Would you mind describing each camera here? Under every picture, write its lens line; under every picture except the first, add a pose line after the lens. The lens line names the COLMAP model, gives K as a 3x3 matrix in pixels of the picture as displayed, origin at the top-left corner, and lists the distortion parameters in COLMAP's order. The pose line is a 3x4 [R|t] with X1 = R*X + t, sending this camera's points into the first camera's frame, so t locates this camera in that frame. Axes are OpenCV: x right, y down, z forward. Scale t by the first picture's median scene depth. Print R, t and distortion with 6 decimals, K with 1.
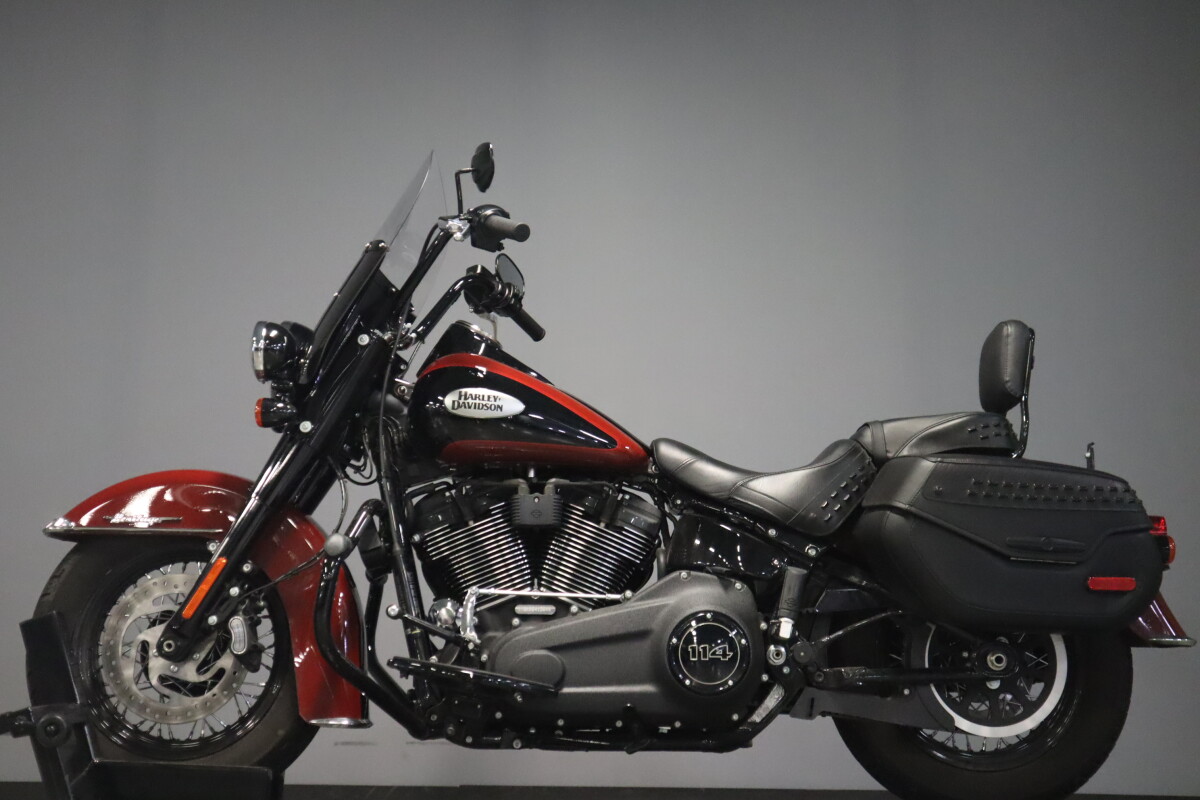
lens RADIAL K [[1683.0, 0, 600.0], [0, 1683.0, 400.0], [0, 0, 1]] dist [-0.089508, 0.908195]
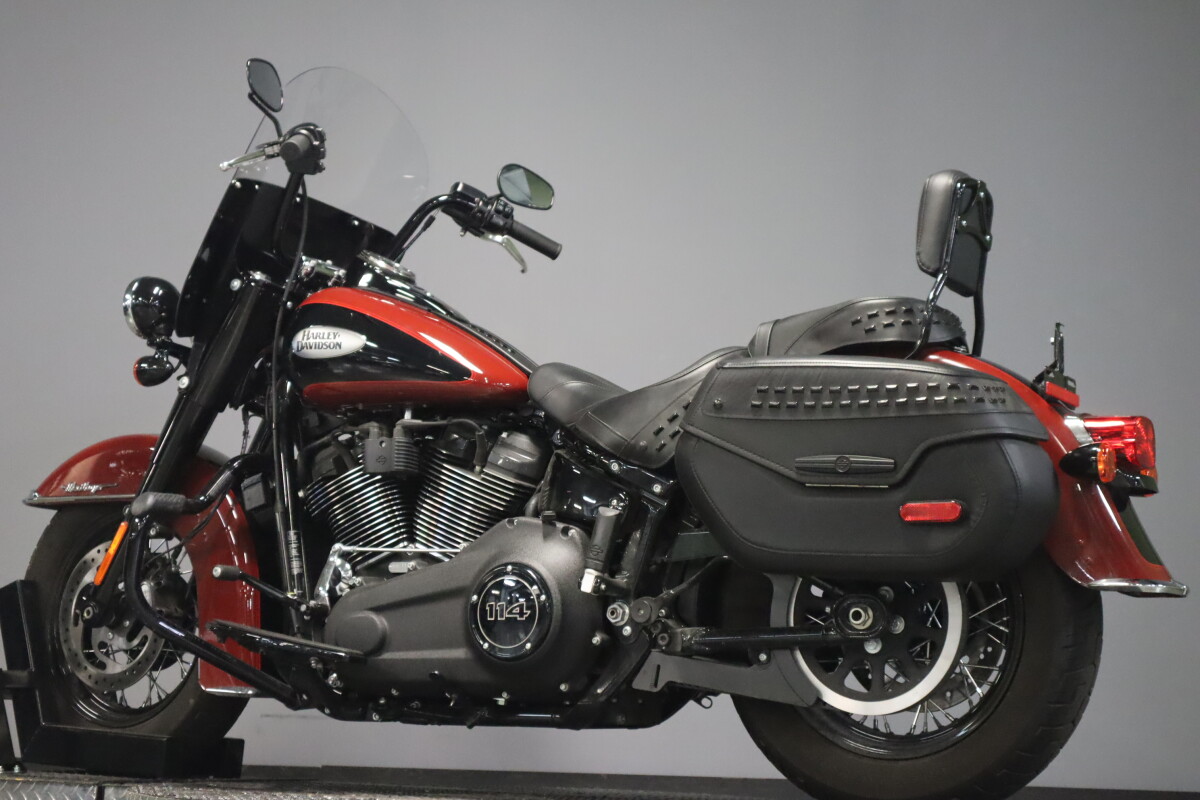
lens RADIAL K [[2007.5, 0, 600.0], [0, 2007.5, 400.0], [0, 0, 1]] dist [-0.005611, -0.185965]
pose [[0.850248, -0.069465, -0.521779, 0.620677], [0.084598, 0.996402, 0.005201, 0.040138], [0.519540, -0.048564, 0.853065, 0.151264]]
